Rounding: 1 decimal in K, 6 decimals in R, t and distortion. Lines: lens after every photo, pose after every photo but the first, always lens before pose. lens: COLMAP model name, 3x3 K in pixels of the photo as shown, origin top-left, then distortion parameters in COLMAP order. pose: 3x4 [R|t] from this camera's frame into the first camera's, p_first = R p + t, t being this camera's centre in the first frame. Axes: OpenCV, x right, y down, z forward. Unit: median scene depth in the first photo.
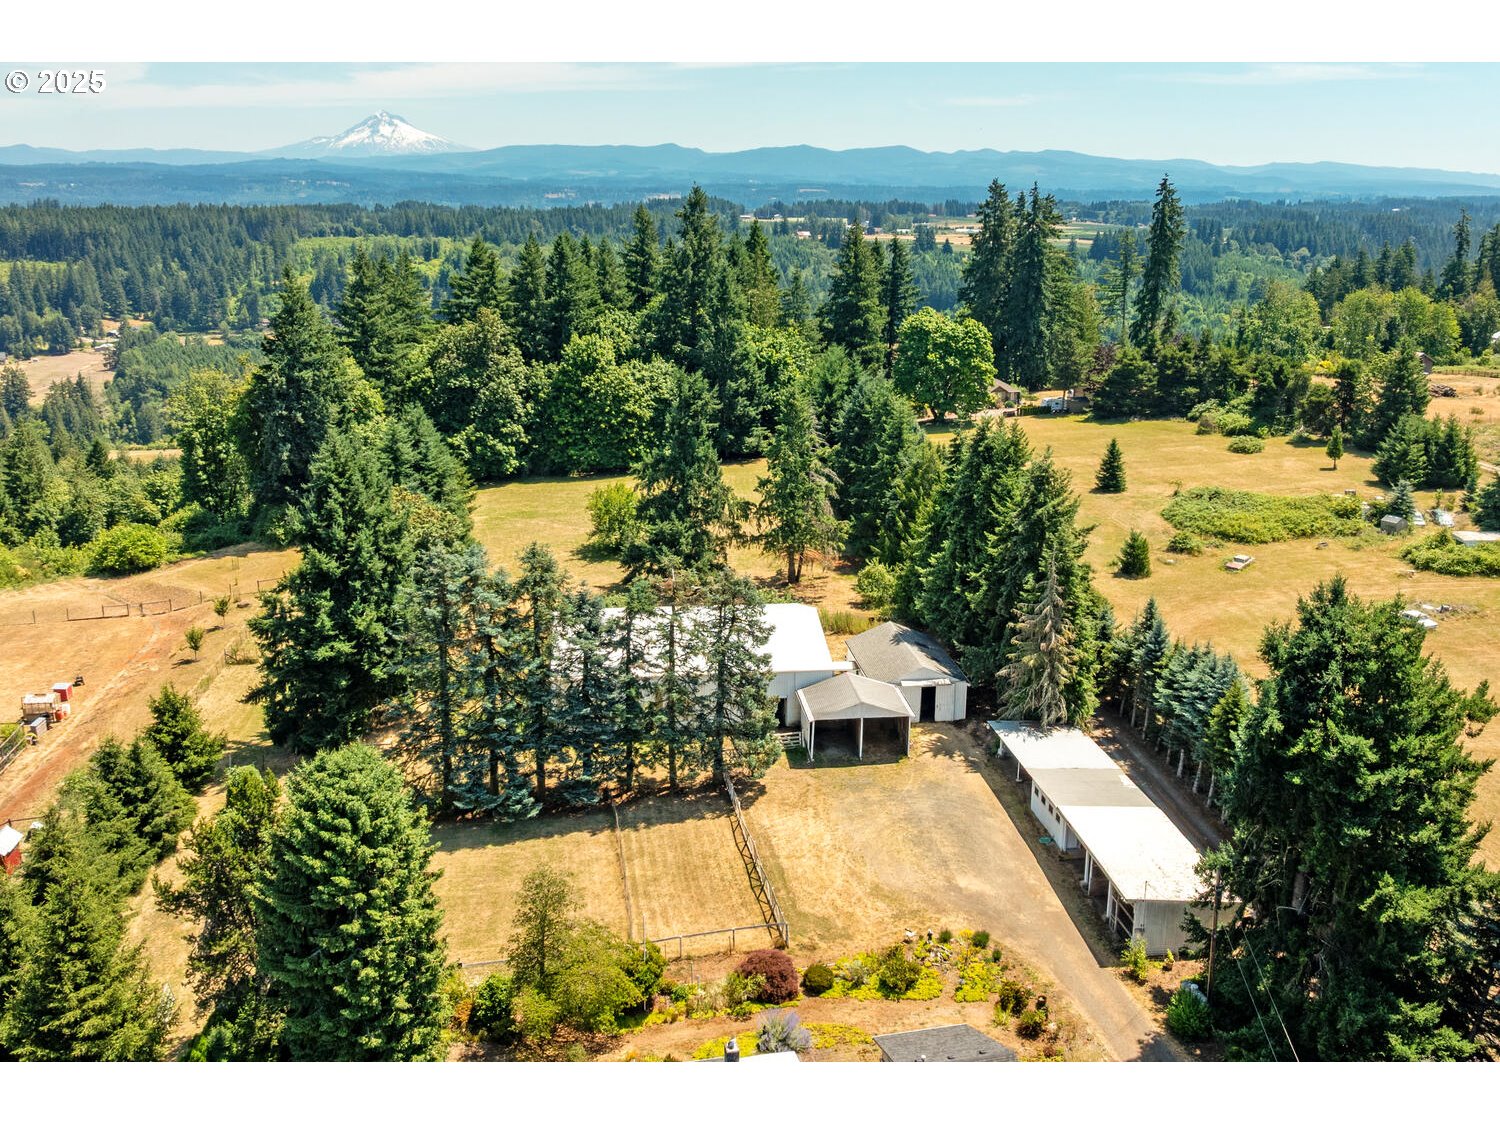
lens RADIAL K [[1387.9, 0, 810.6], [0, 1387.9, 566.3], [0, 0, 1]] dist [-0.021475, 0.000000]
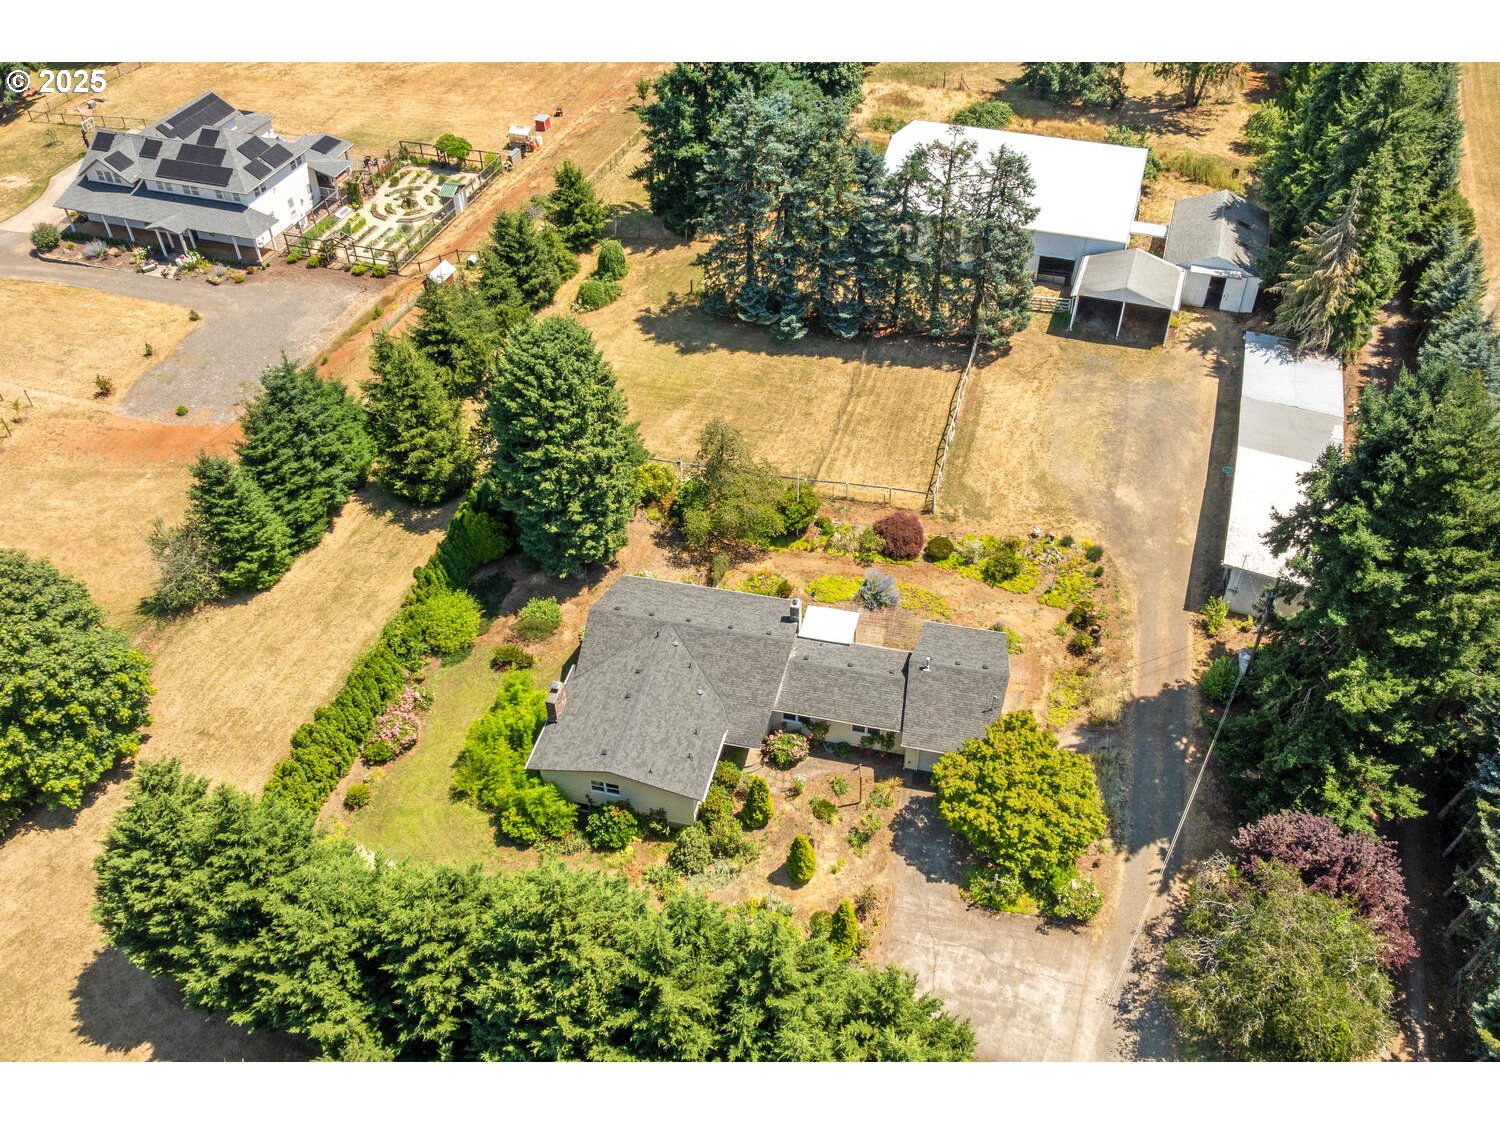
lens RADIAL K [[1248.1, 0, 747.2], [0, 1248.1, 571.2], [0, 0, 1]] dist [-0.010732, -0.018499]
pose [[0.881100, 0.295316, -0.369393, 0.193390], [-0.089746, 0.871289, 0.482495, -0.142015], [0.464337, -0.391975, 0.794196, 0.036503]]
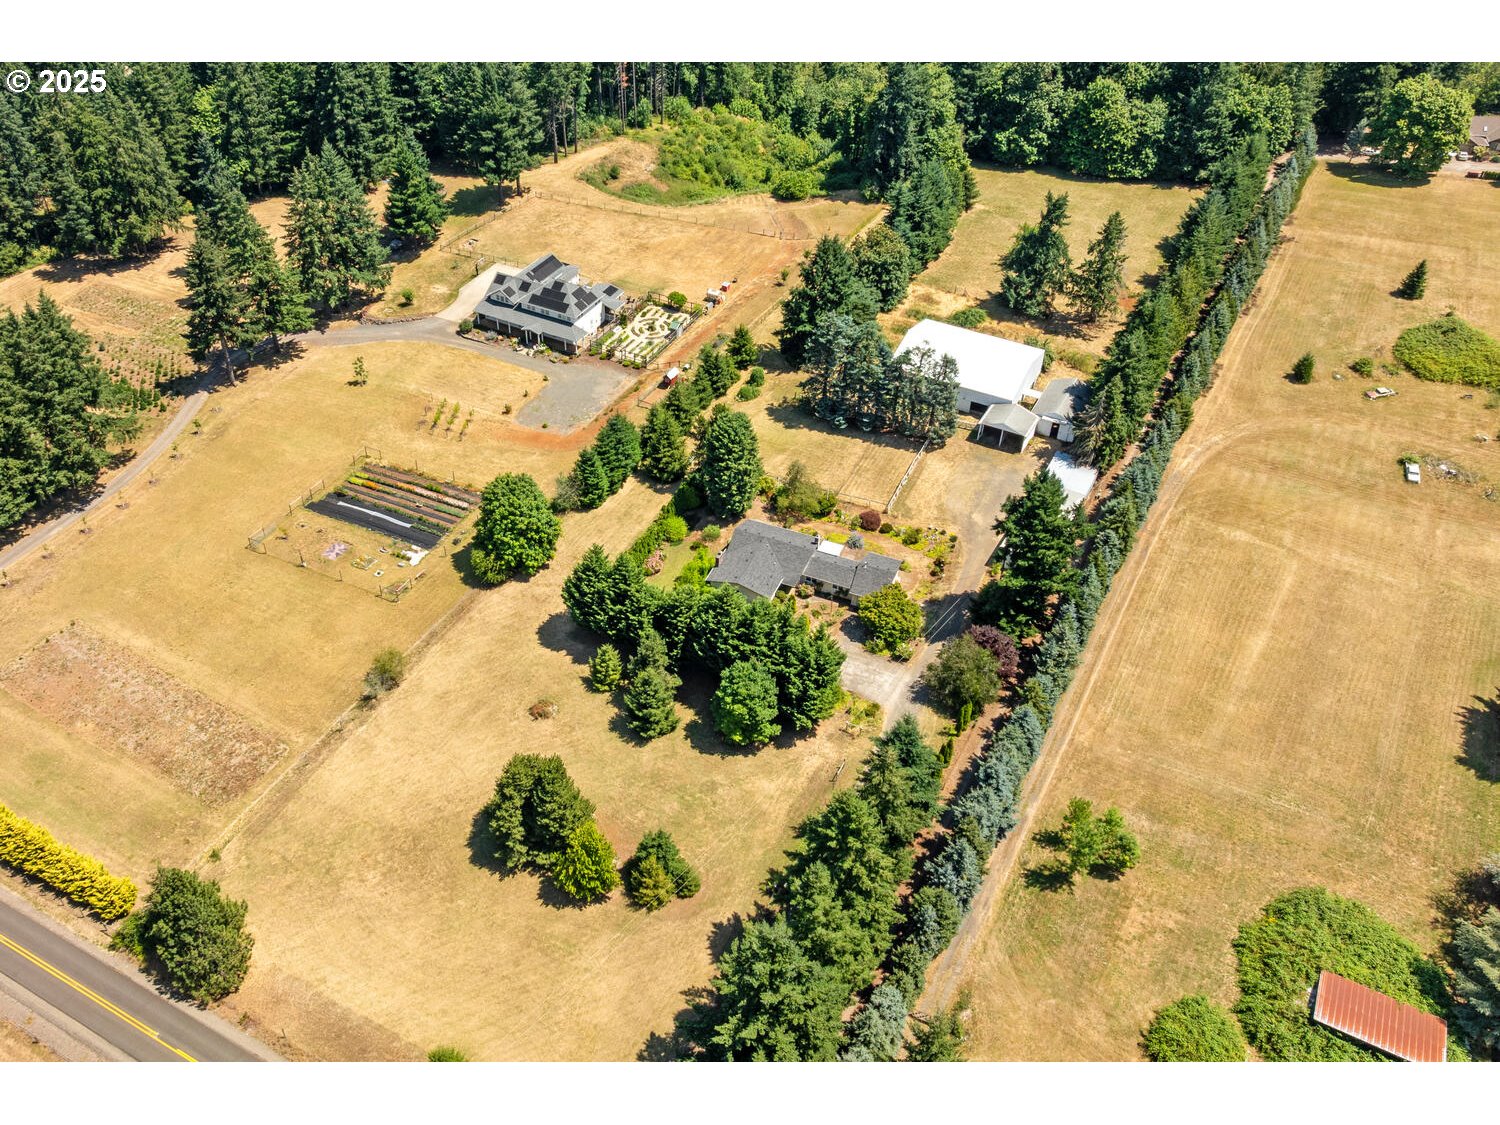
lens RADIAL K [[1248.1, 0, 663.9], [0, 1248.1, 554.7], [0, 0, 1]] dist [-0.010732, -0.018499]
pose [[0.777110, 0.388839, -0.494877, 0.663006], [-0.150213, 0.878181, 0.454130, -0.522295], [0.611175, -0.278572, 0.740852, -0.819289]]
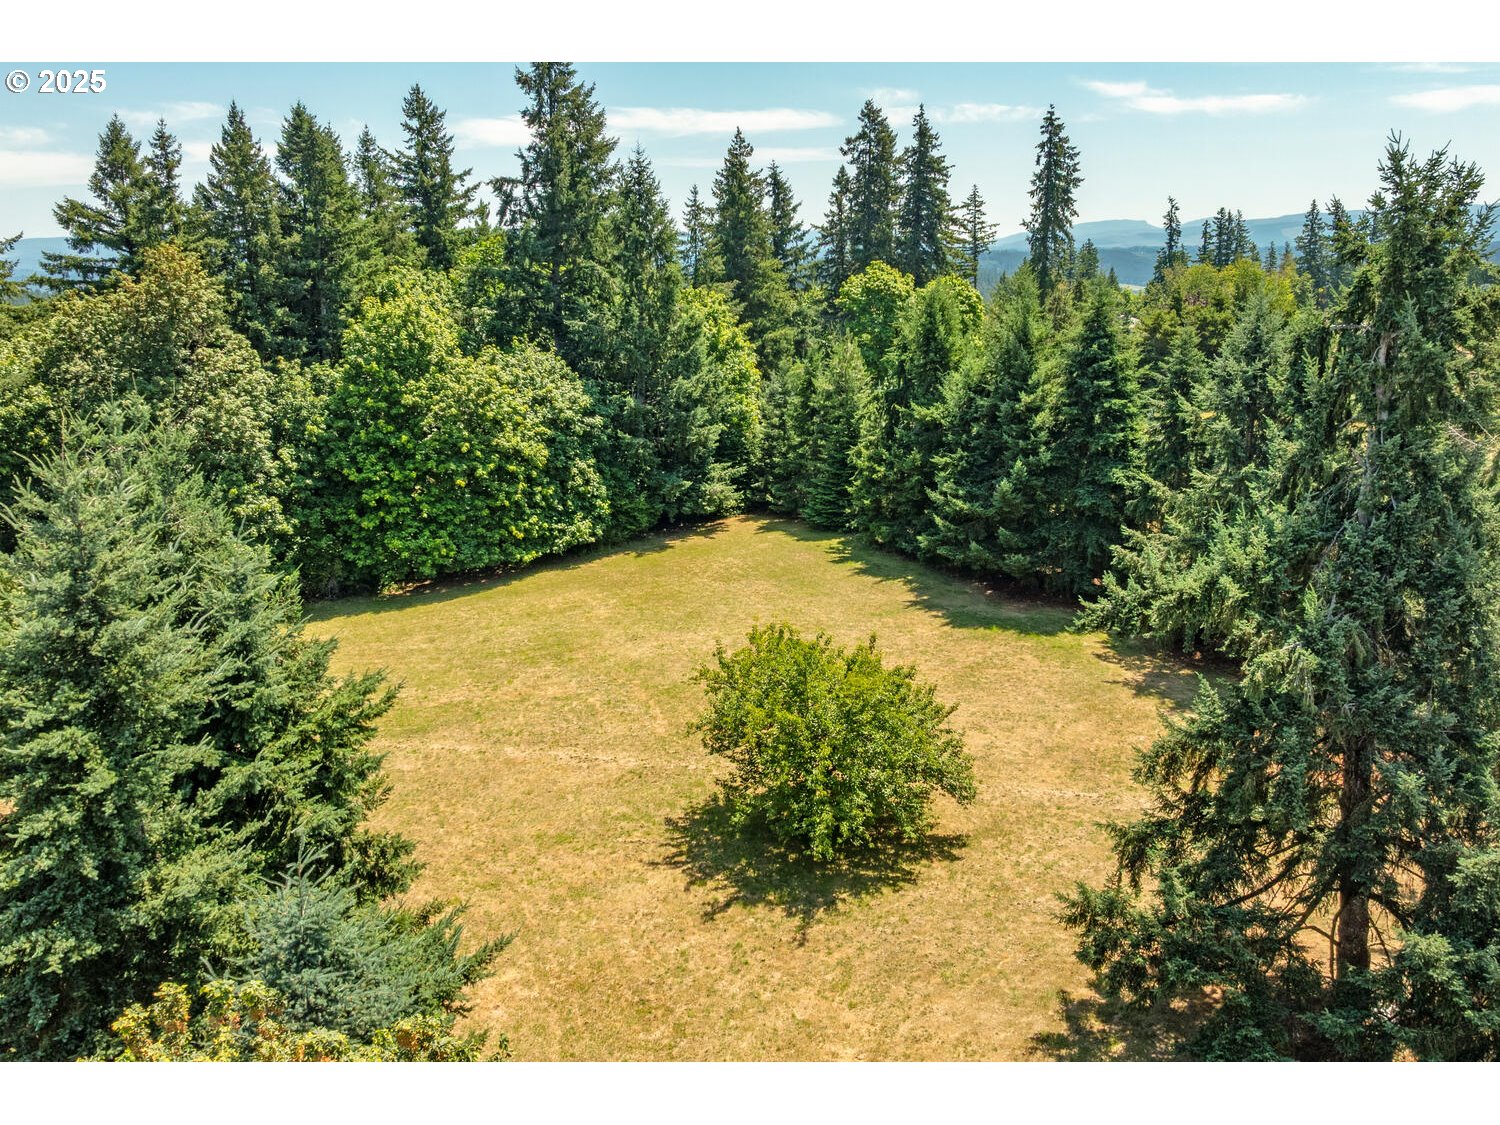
lens RADIAL K [[1248.1, 0, 748.8], [0, 1248.1, 576.9], [0, 0, 1]] dist [-0.010732, -0.018499]
pose [[0.952947, -0.105033, 0.284360, -0.370032], [0.110463, 0.993875, -0.003079, -0.116823], [-0.282295, 0.034345, 0.958712, 1.157120]]
